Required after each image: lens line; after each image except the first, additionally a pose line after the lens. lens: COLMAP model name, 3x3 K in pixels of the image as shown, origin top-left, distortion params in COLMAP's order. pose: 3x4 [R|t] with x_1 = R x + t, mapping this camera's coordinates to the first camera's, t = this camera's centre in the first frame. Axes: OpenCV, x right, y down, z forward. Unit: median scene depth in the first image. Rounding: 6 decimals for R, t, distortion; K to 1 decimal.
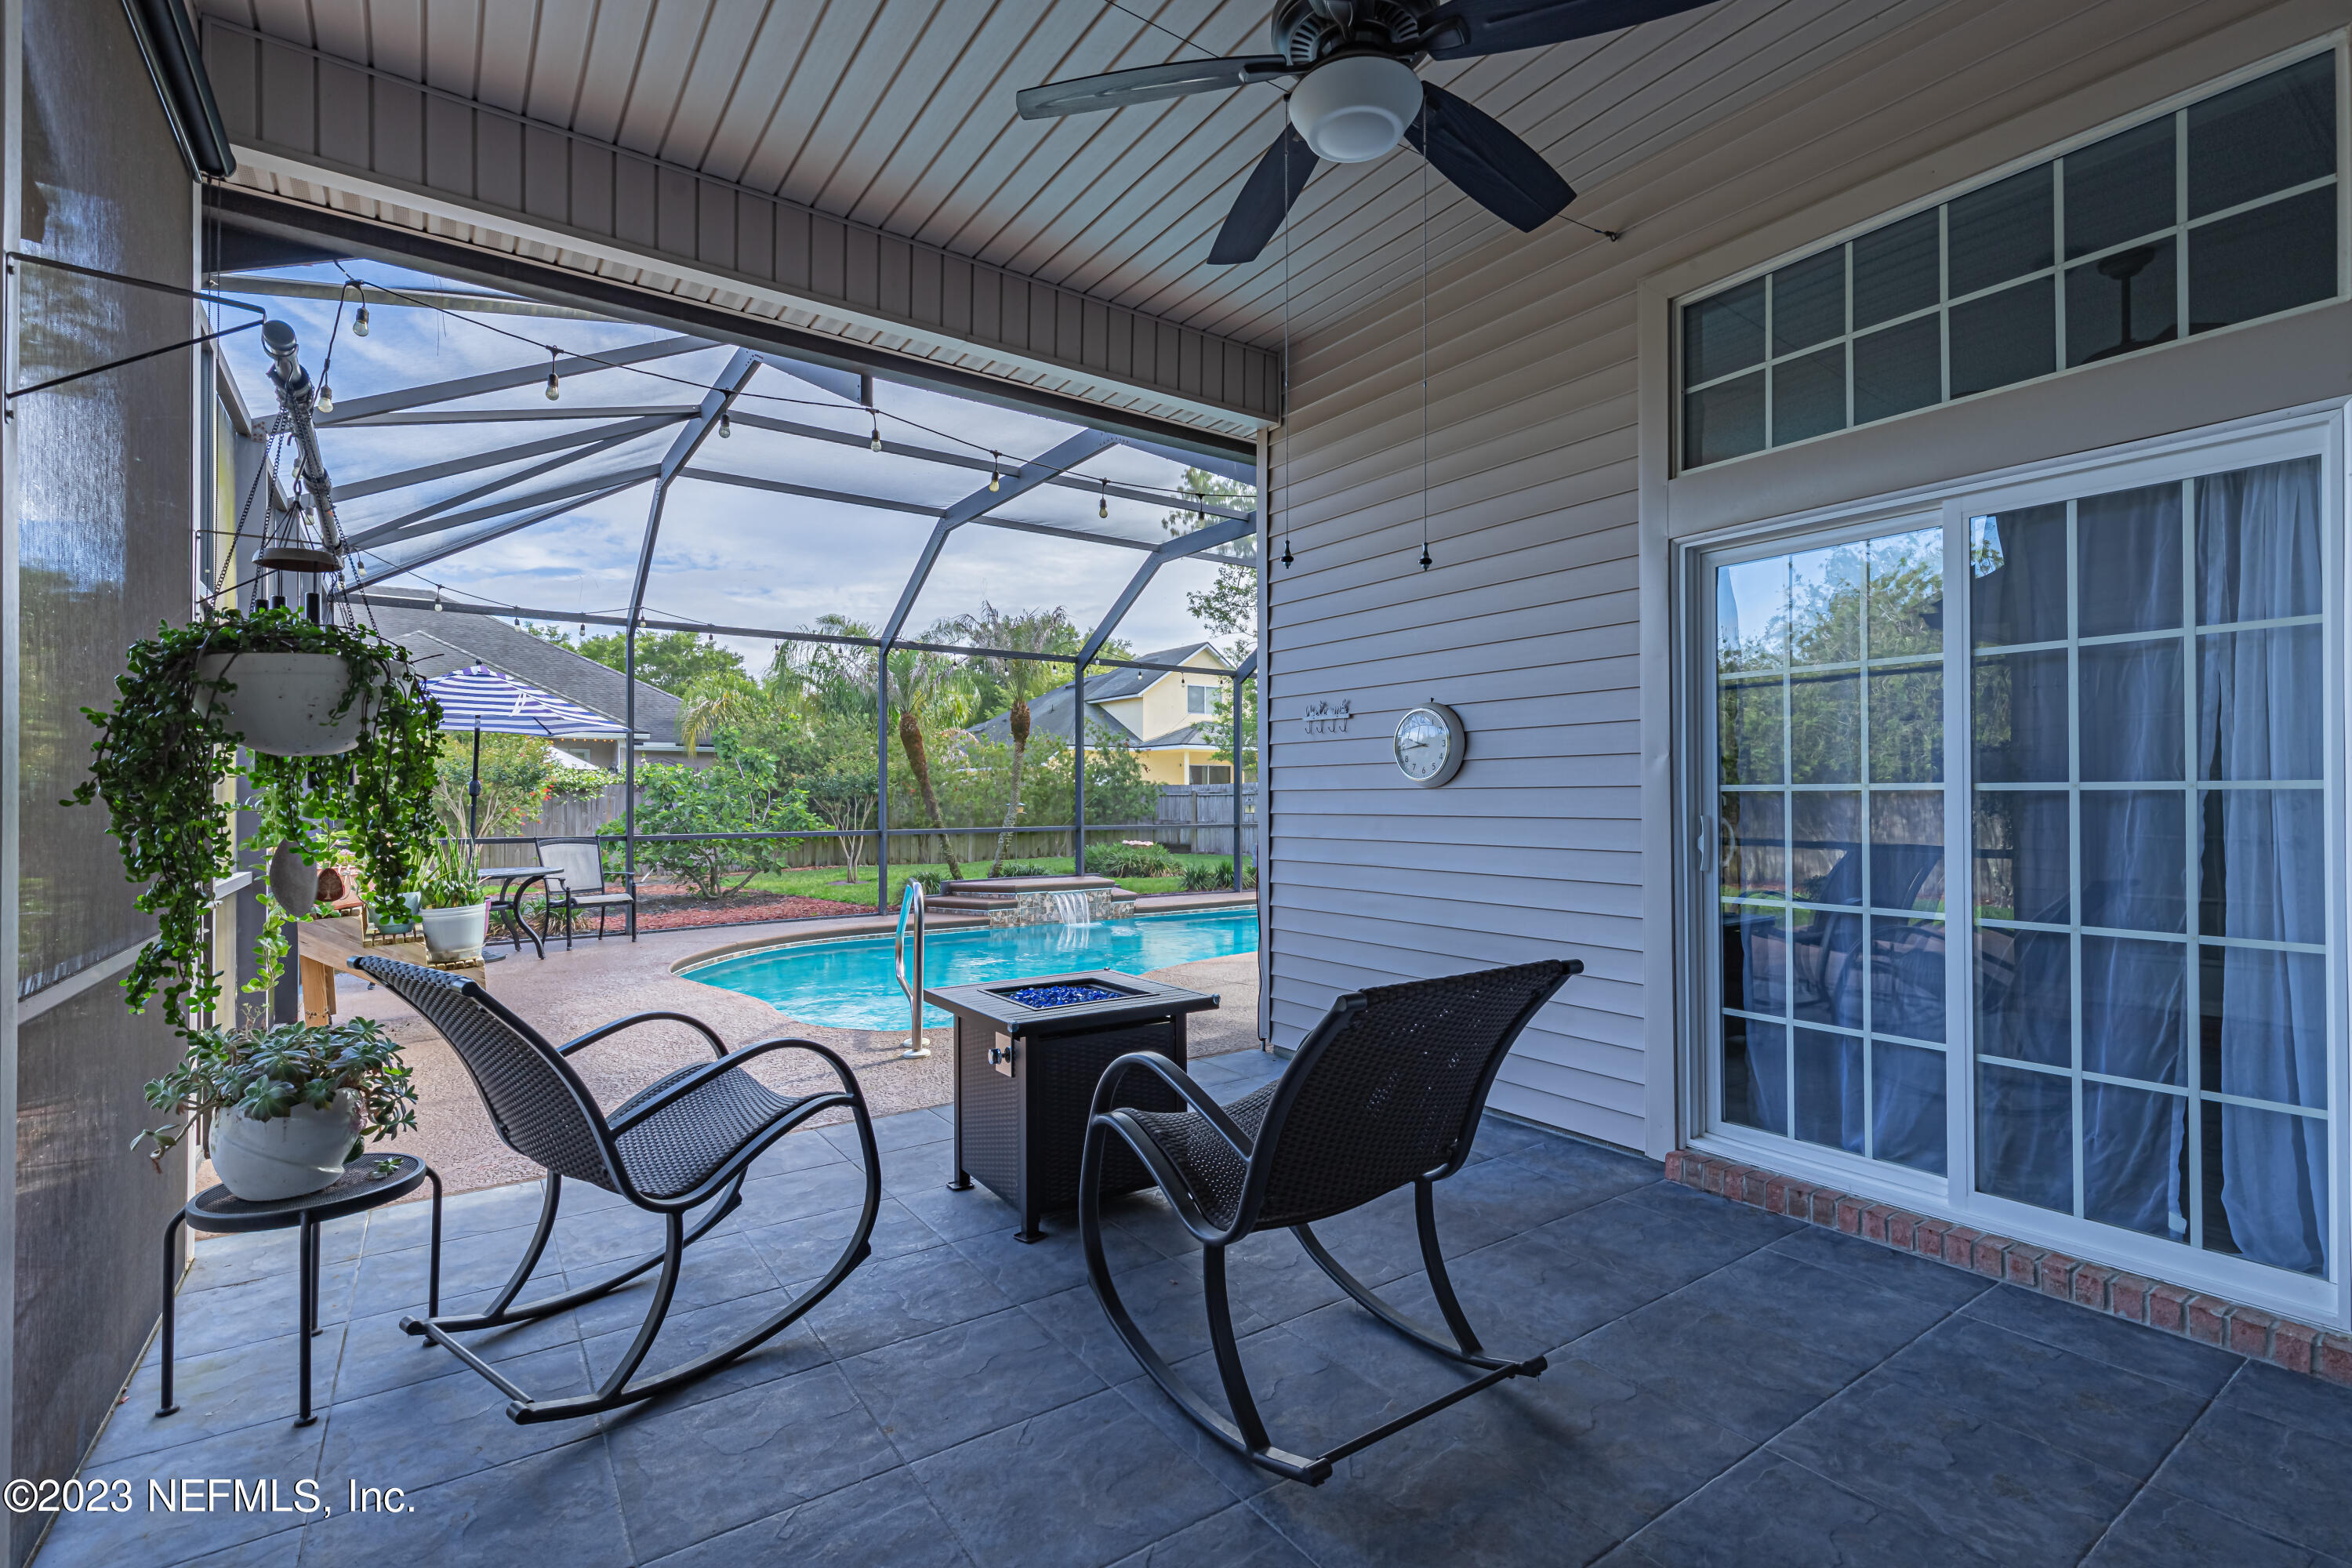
lens RADIAL K [[1070.7, 0, 1171.5], [0, 1070.7, 780.4], [0, 0, 1]] dist [0.014150, 0.002175]
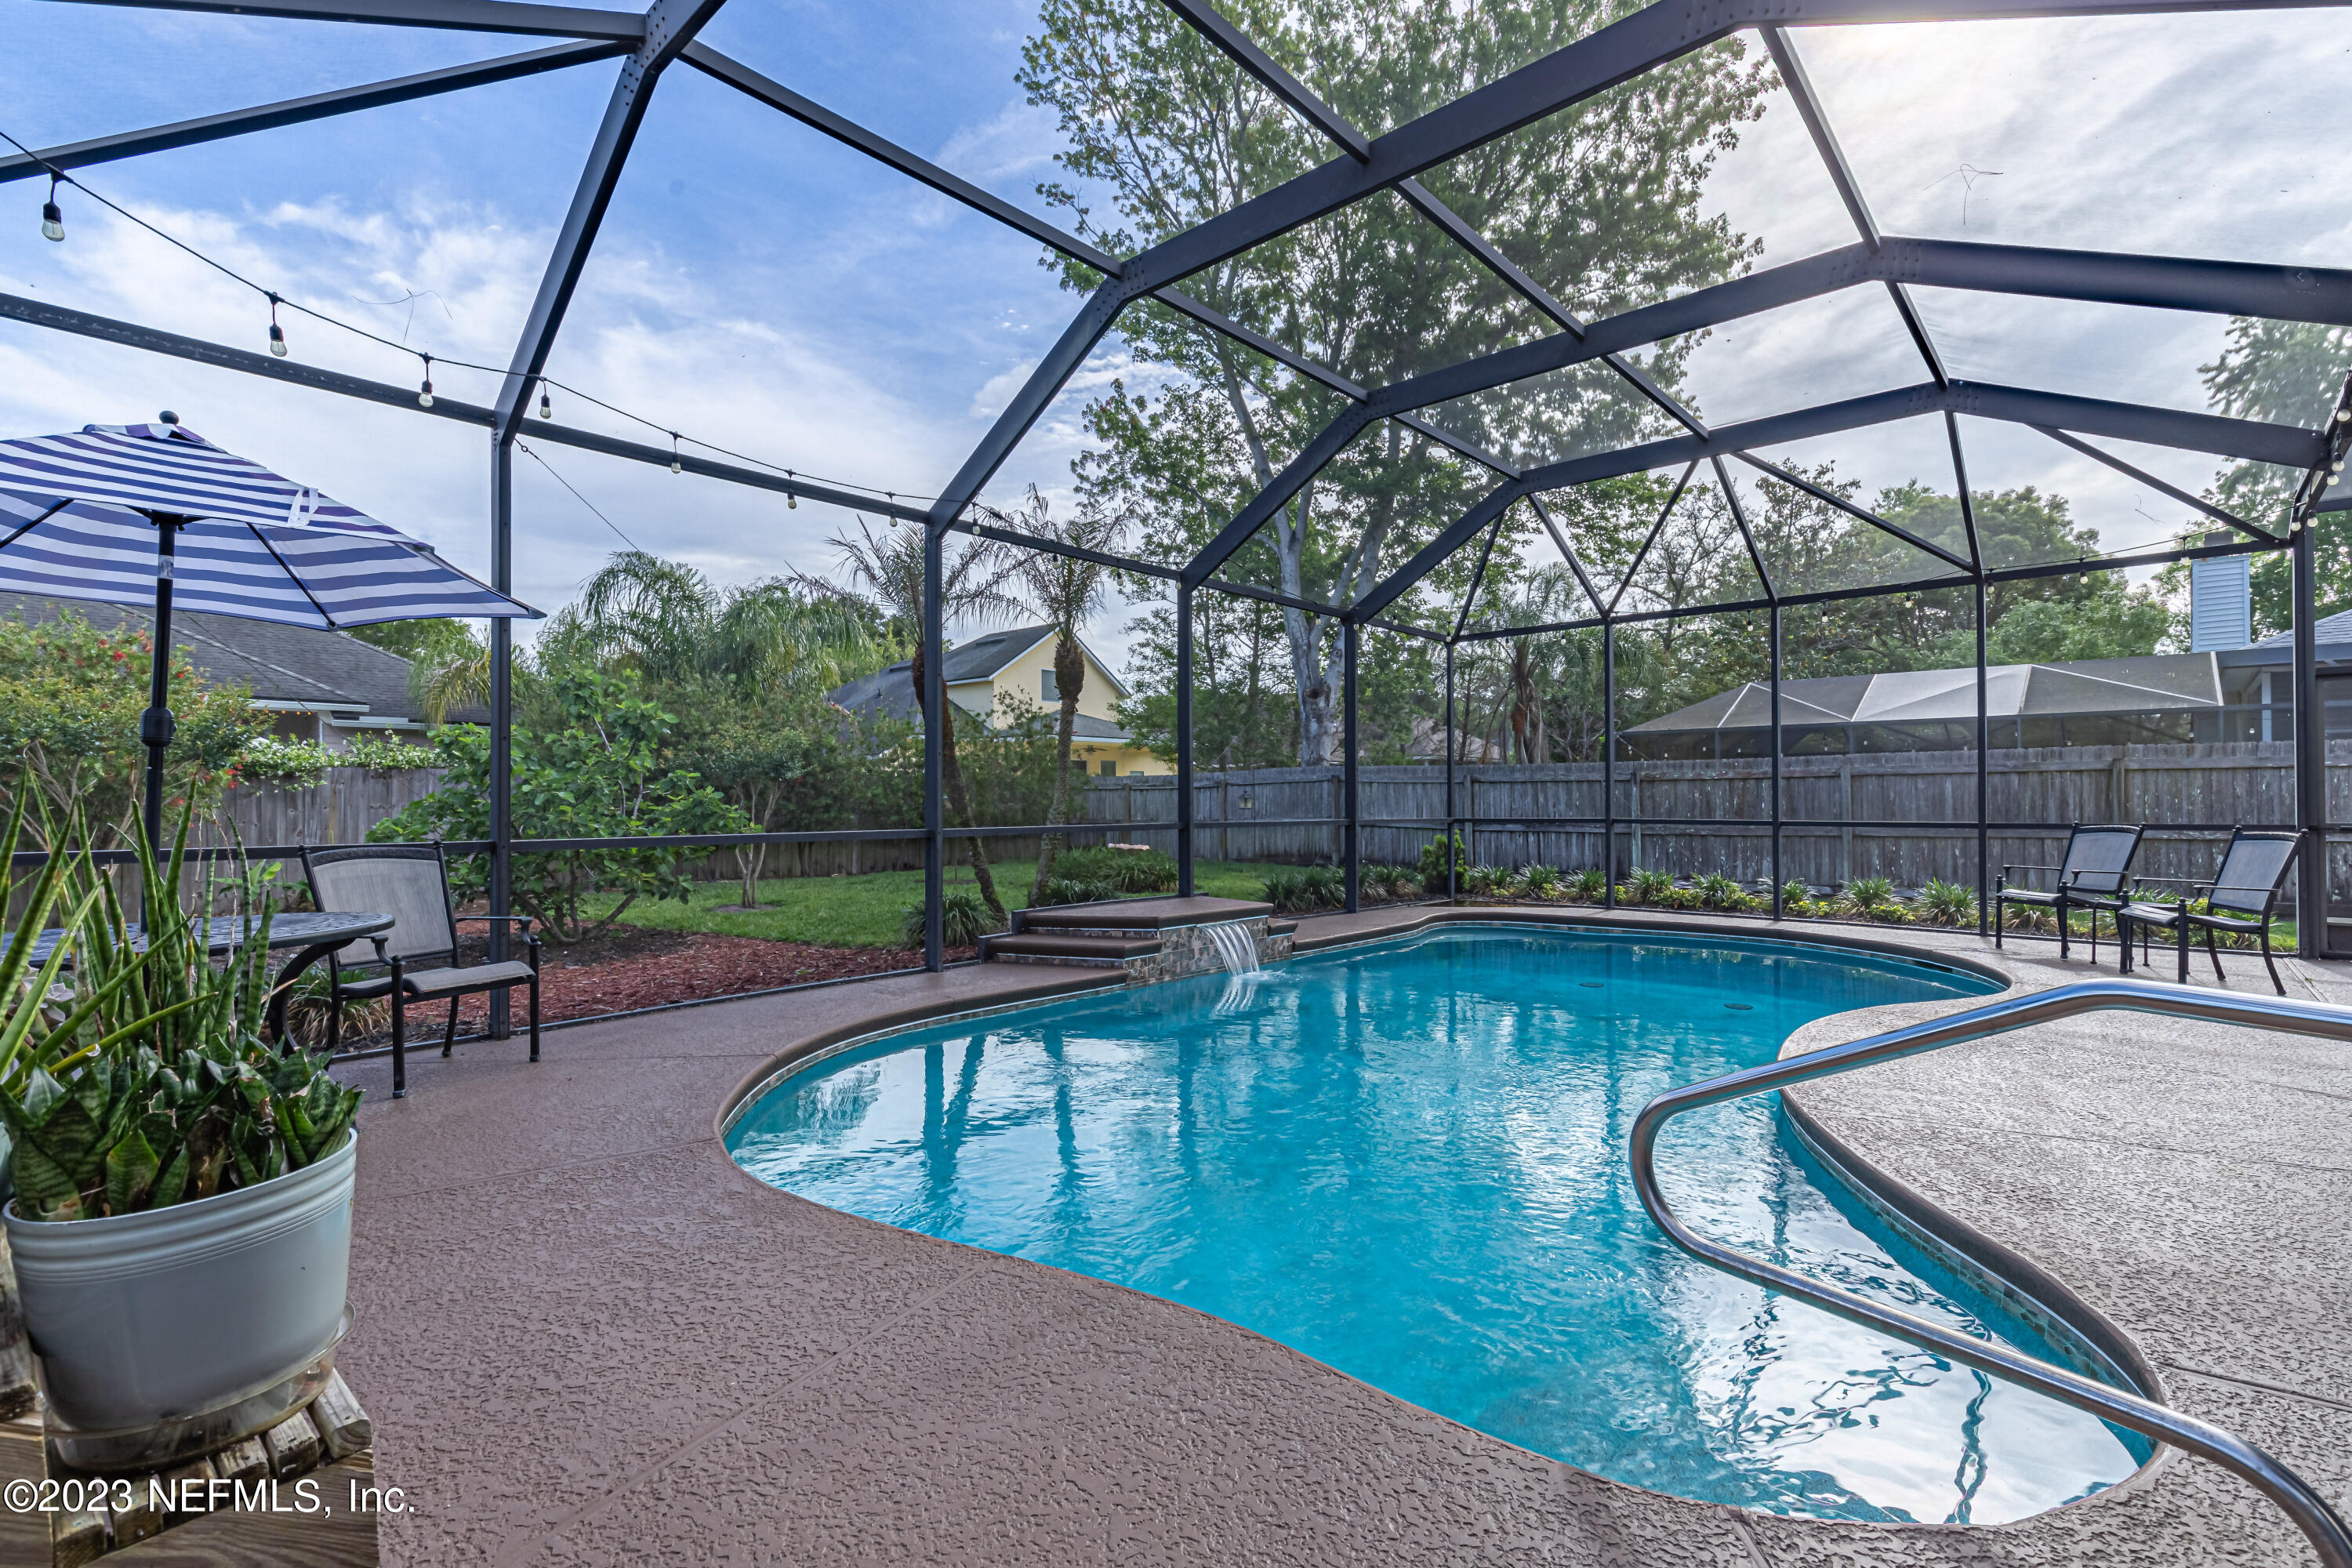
lens RADIAL K [[1070.7, 0, 1170.9], [0, 1070.7, 779.7], [0, 0, 1]] dist [0.014150, 0.002175]
pose [[0.976260, 0.004141, 0.216562, -0.270971], [-0.003778, 0.999991, -0.002092, 0.019740], [-0.216568, 0.001224, 0.976267, 0.386396]]
